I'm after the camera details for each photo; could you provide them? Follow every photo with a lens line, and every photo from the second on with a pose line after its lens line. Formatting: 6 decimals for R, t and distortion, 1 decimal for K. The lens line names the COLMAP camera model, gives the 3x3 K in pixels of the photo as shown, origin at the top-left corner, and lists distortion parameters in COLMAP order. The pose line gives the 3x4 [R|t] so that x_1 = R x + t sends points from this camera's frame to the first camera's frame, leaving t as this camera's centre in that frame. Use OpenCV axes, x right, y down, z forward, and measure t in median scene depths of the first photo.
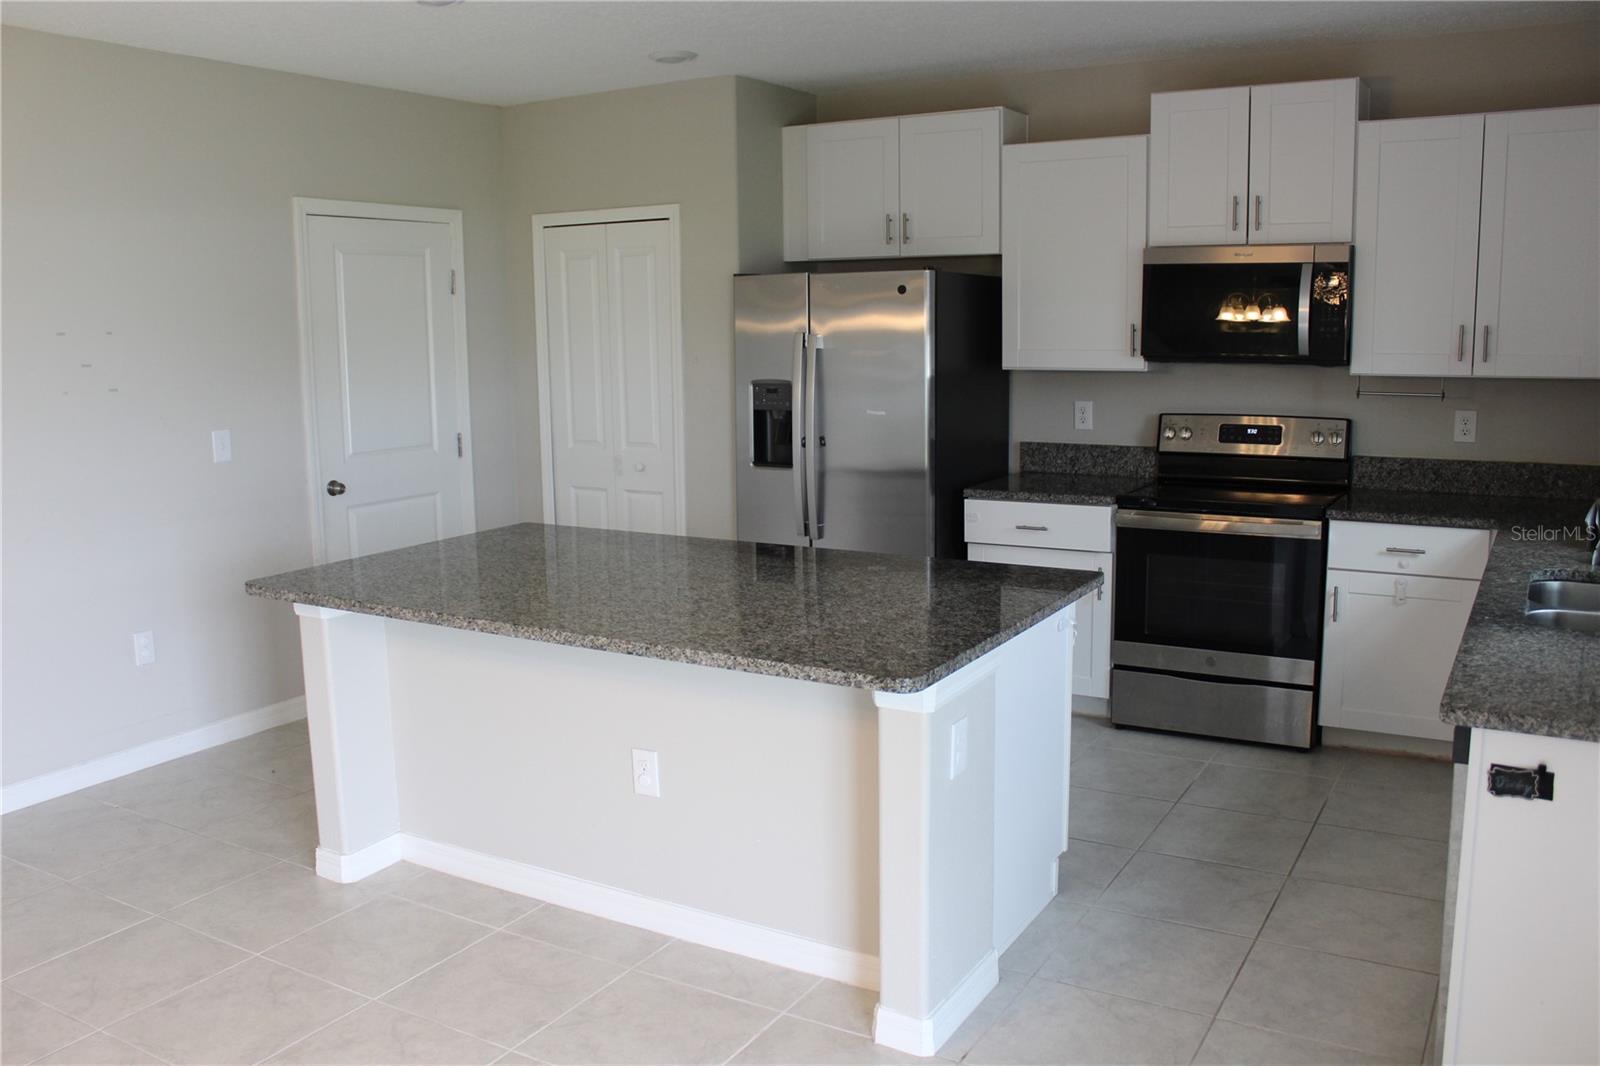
lens RADIAL K [[1336.3, 0, 799.3], [0, 1336.3, 523.2], [0, 0, 1]] dist [-0.140698, 0.131101]
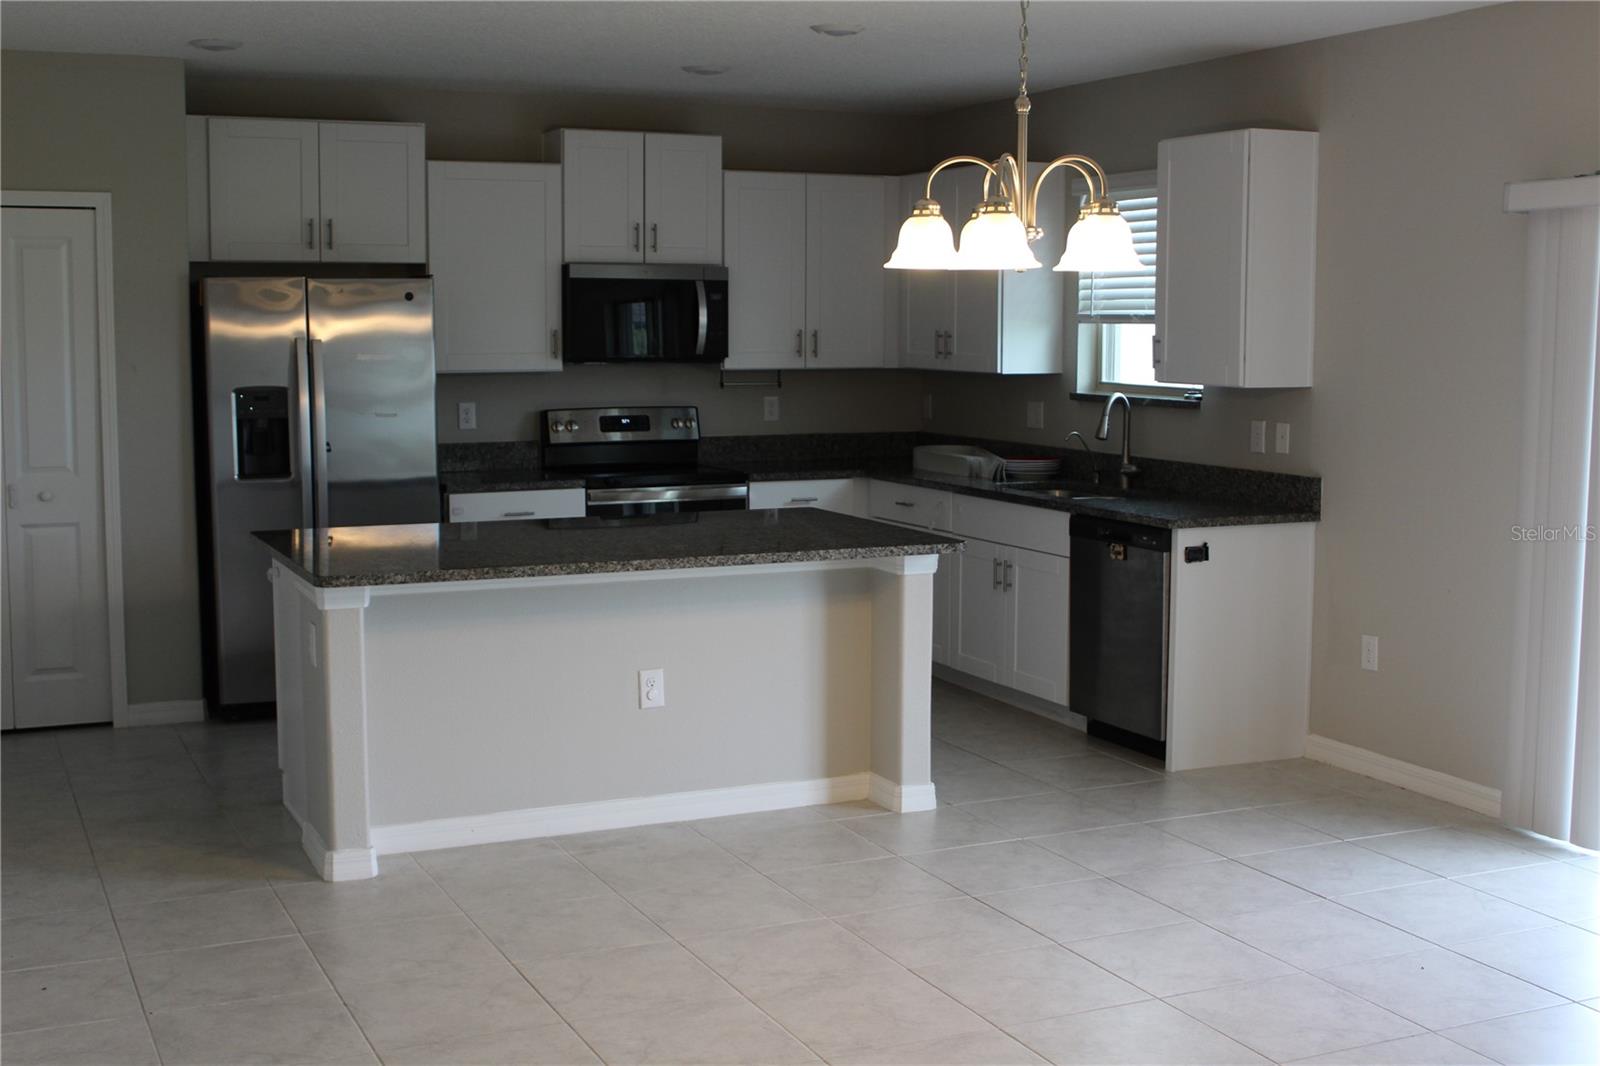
lens RADIAL K [[1919.3, 0, 782.9], [0, 1919.3, 528.6], [0, 0, 1]] dist [-0.067350, 0.000574]
pose [[0.575872, -0.074678, 0.814122, -1.003343], [0.116105, 0.993196, 0.008977, 0.026613], [-0.809253, 0.089354, 0.580624, -0.096409]]
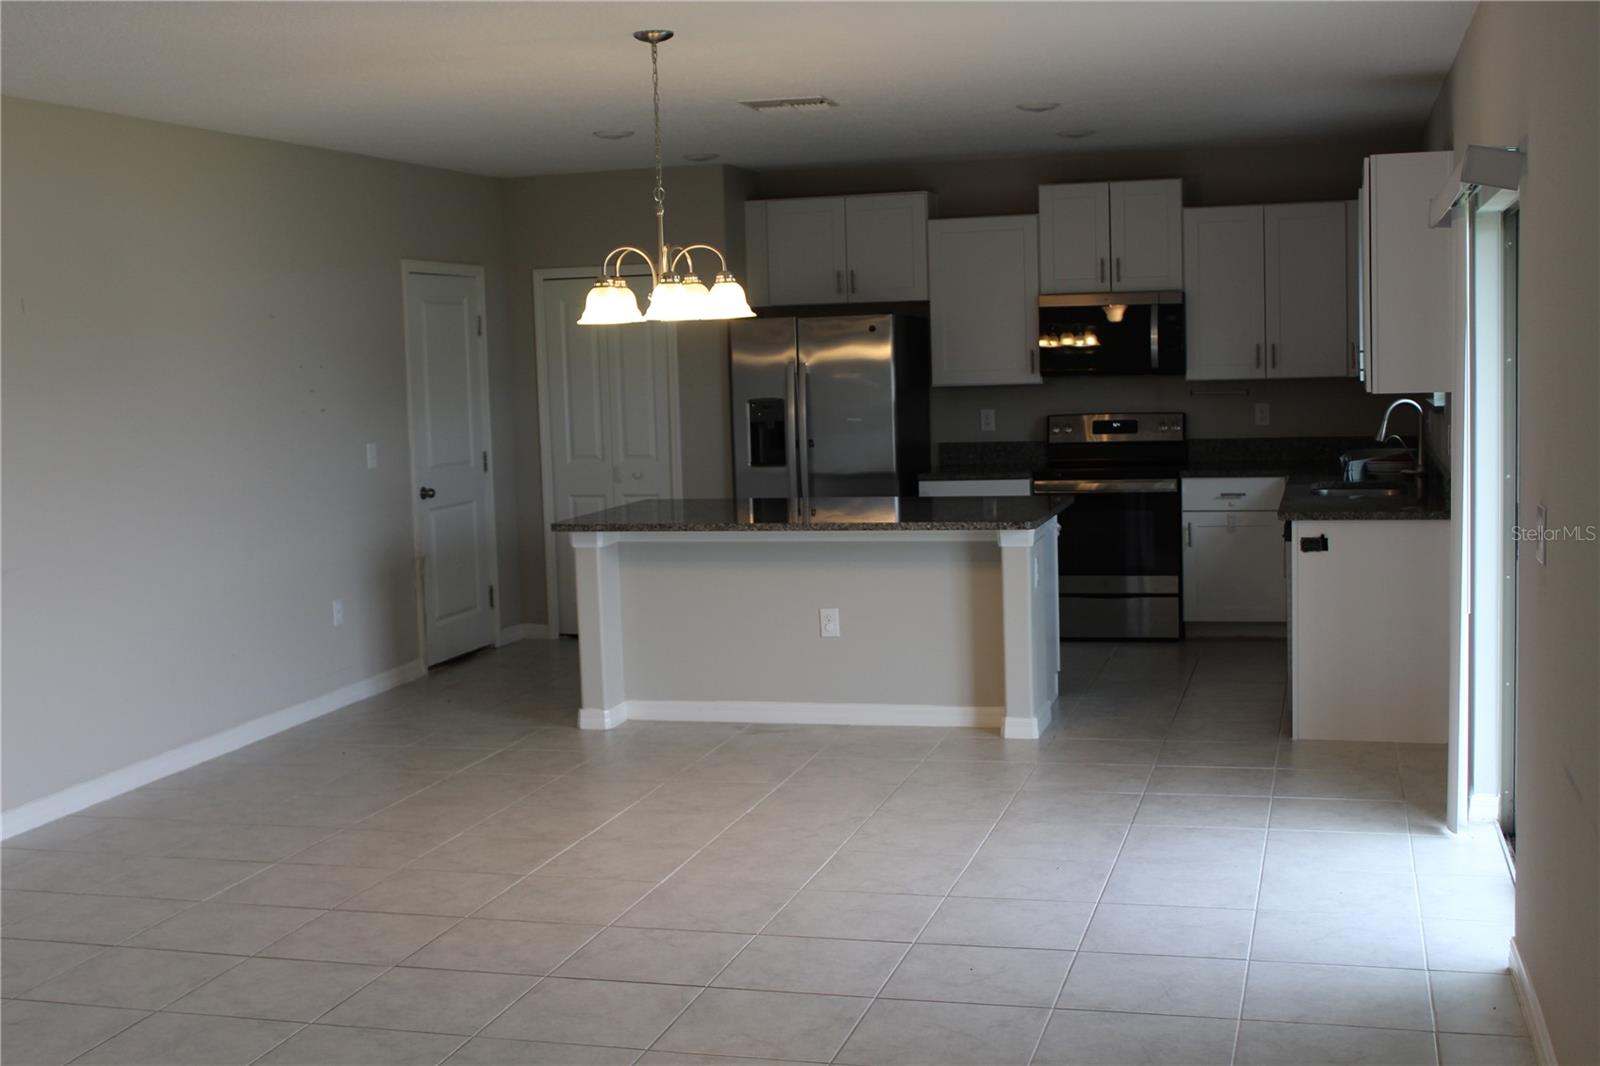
lens RADIAL K [[1919.3, 0, 782.9], [0, 1919.3, 528.6], [0, 0, 1]] dist [-0.067350, 0.000574]
pose [[0.968569, -0.040382, 0.245445, -0.510393], [0.056209, 0.996743, -0.057820, 0.139866], [-0.242311, 0.069799, 0.967685, -0.883317]]
